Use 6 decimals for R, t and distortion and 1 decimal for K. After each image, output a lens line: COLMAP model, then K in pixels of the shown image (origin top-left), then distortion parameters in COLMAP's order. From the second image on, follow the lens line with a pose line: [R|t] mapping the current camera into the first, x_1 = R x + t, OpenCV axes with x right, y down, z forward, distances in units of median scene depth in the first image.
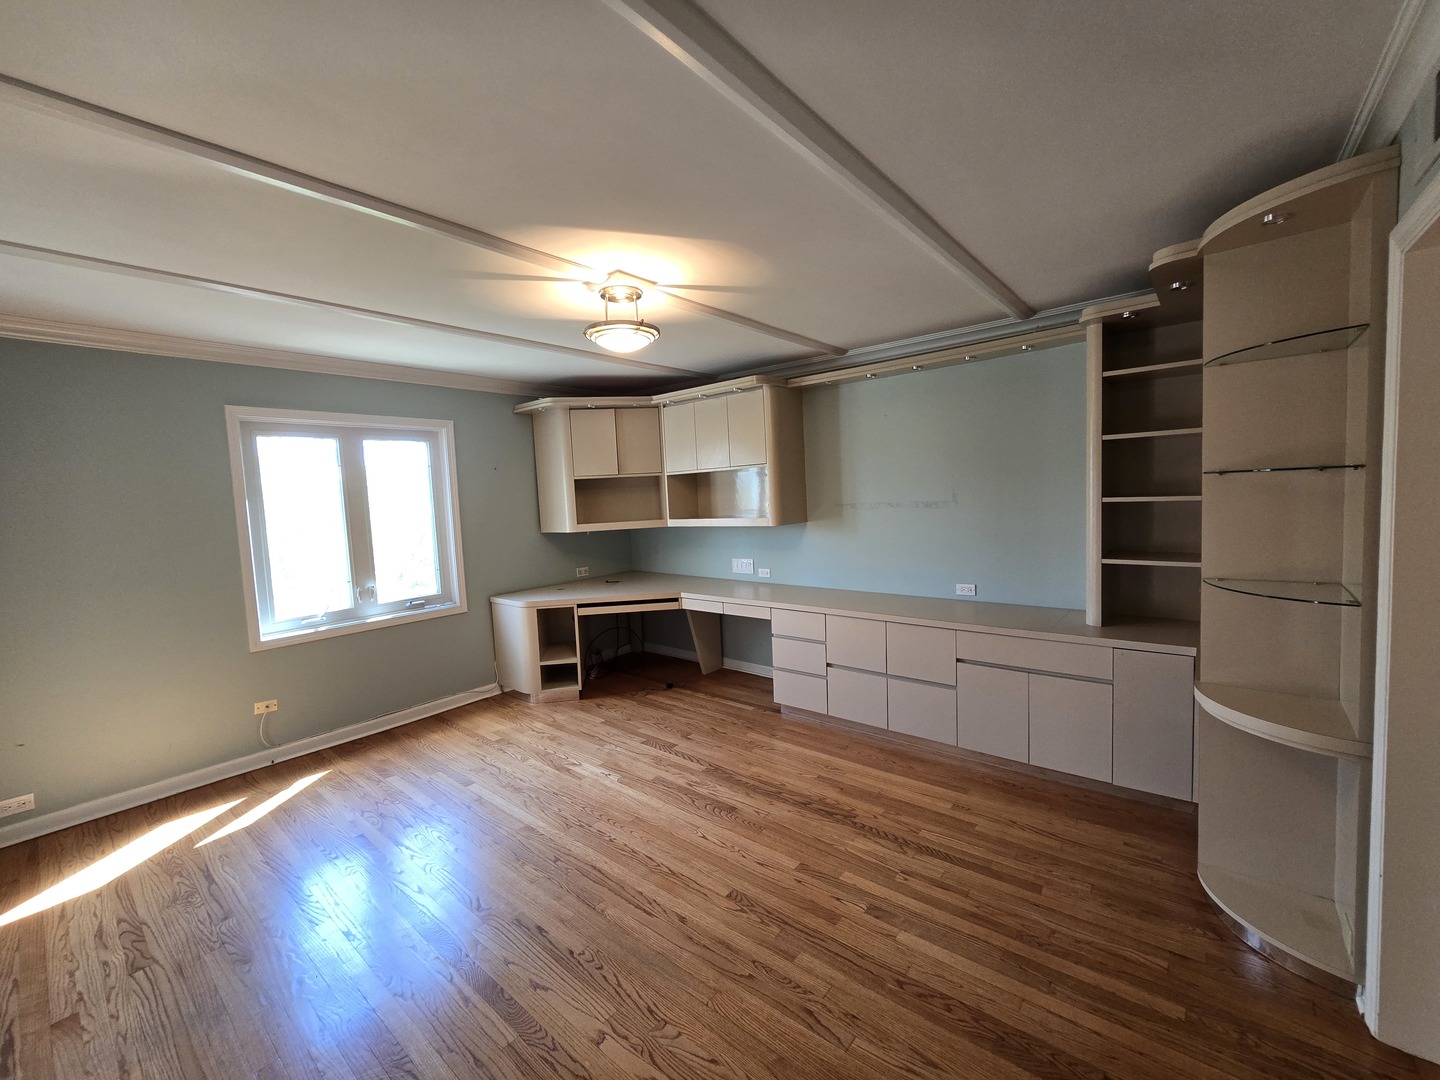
lens RADIAL K [[589.8, 0, 716.3], [0, 589.8, 535.2], [0, 0, 1]] dist [-0.002717, 0.000767]
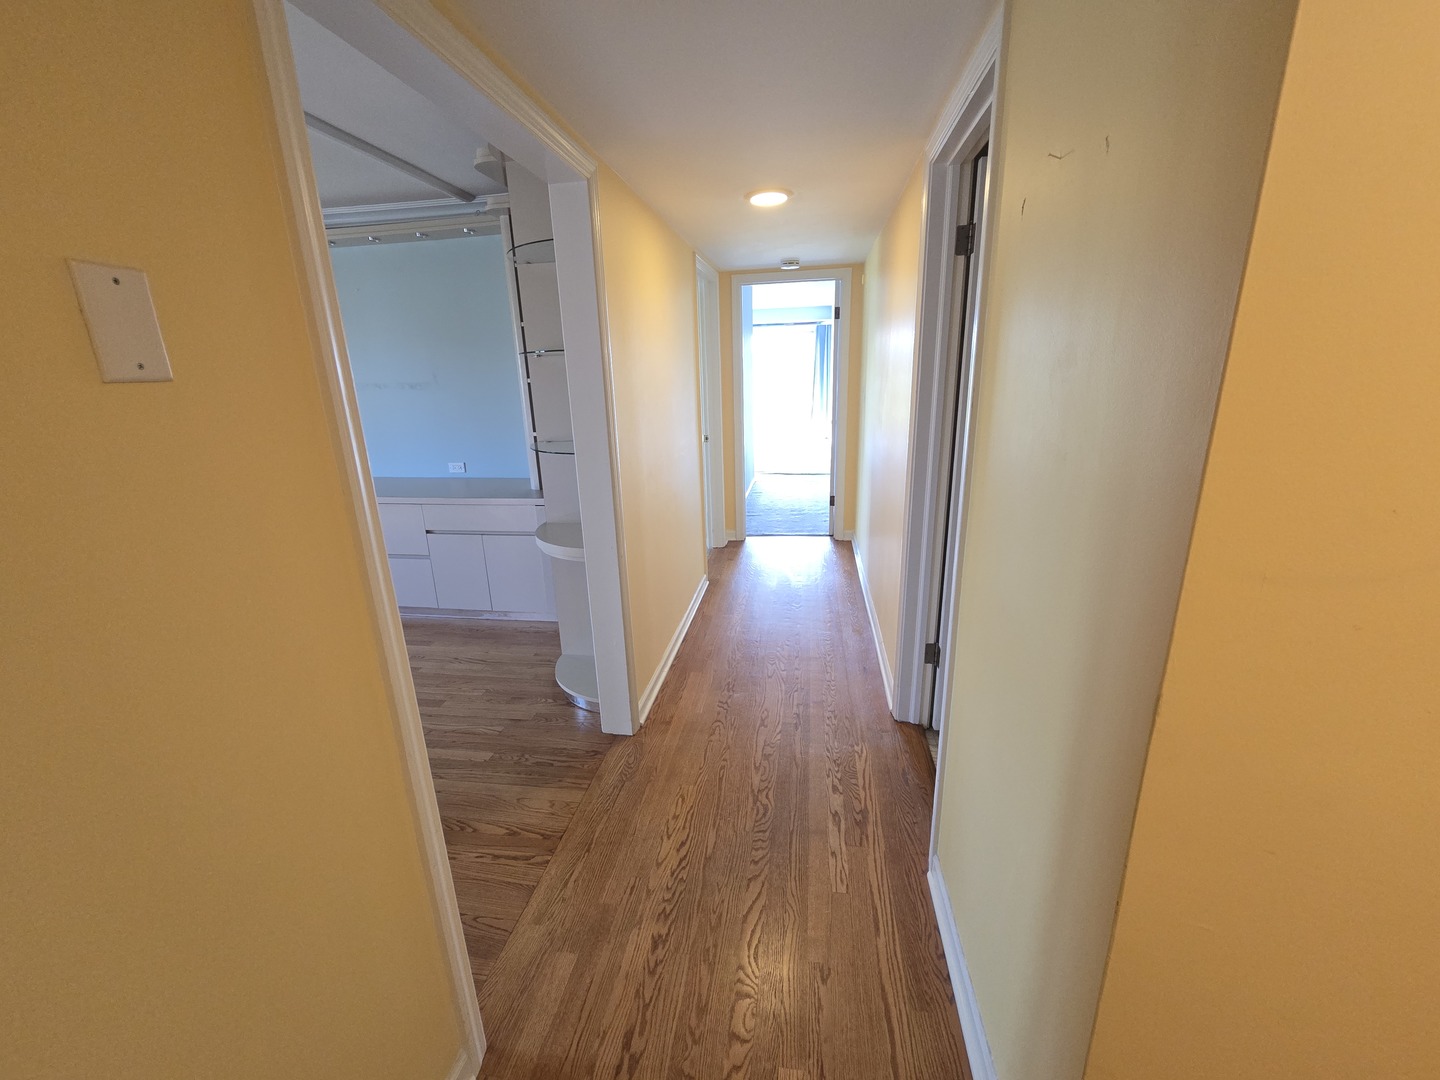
lens RADIAL K [[589.8, 0, 726.8], [0, 589.8, 535.6], [0, 0, 1]] dist [-0.002717, 0.000767]
pose [[0.850822, -0.119730, 0.511632, 0.341849], [0.022545, 0.981116, 0.192104, 0.023075], [-0.524970, -0.151911, 0.837454, -0.214831]]
